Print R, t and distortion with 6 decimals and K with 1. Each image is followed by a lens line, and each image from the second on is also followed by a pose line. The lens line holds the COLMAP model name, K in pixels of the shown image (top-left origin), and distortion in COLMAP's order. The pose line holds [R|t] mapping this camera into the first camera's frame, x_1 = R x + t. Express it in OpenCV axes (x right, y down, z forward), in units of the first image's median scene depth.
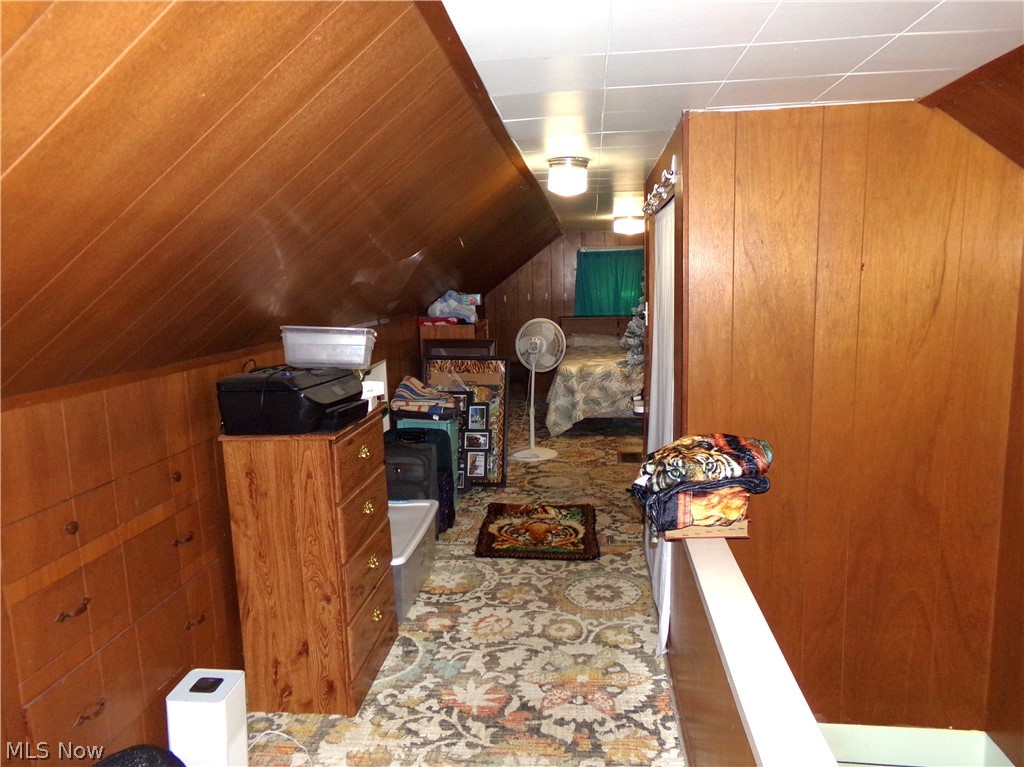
lens RADIAL K [[669.9, 0, 512.0], [0, 669.9, 383.5], [0, 0, 1]] dist [-0.004003, 0.001151]
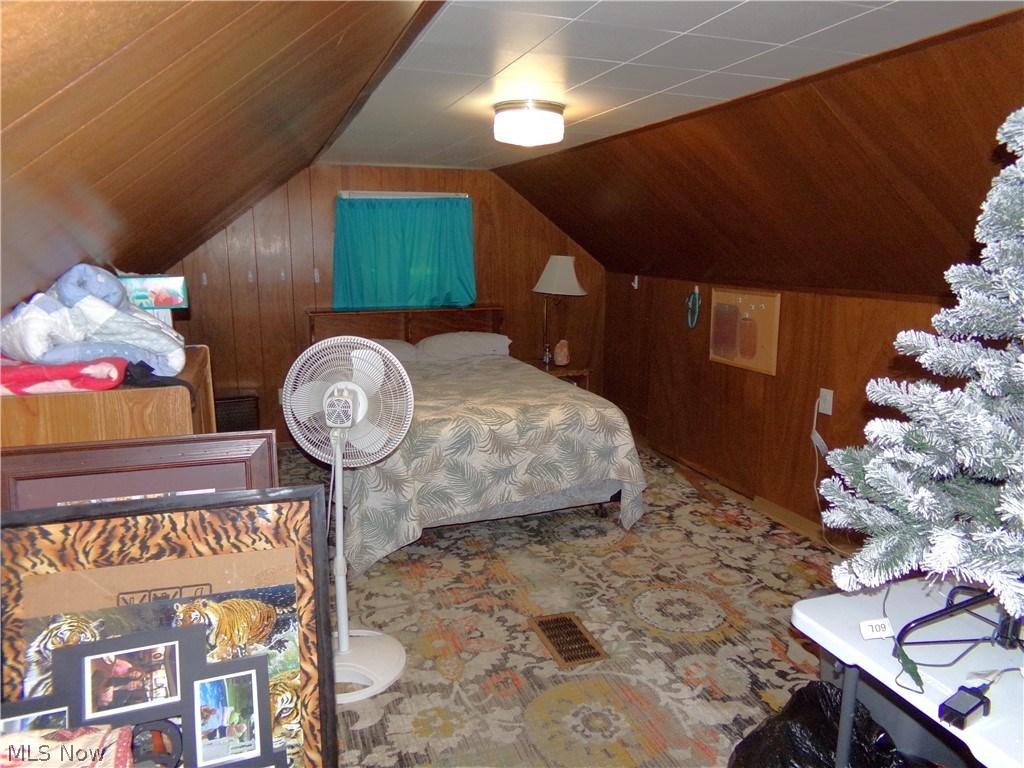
lens RADIAL K [[669.9, 0, 512.0], [0, 669.9, 384.0], [0, 0, 1]] dist [-0.004003, 0.001151]
pose [[0.887560, -0.058820, 0.456921, -0.057999], [0.039958, 0.997907, 0.050845, -0.088442], [-0.458955, -0.026870, 0.888053, 0.608723]]
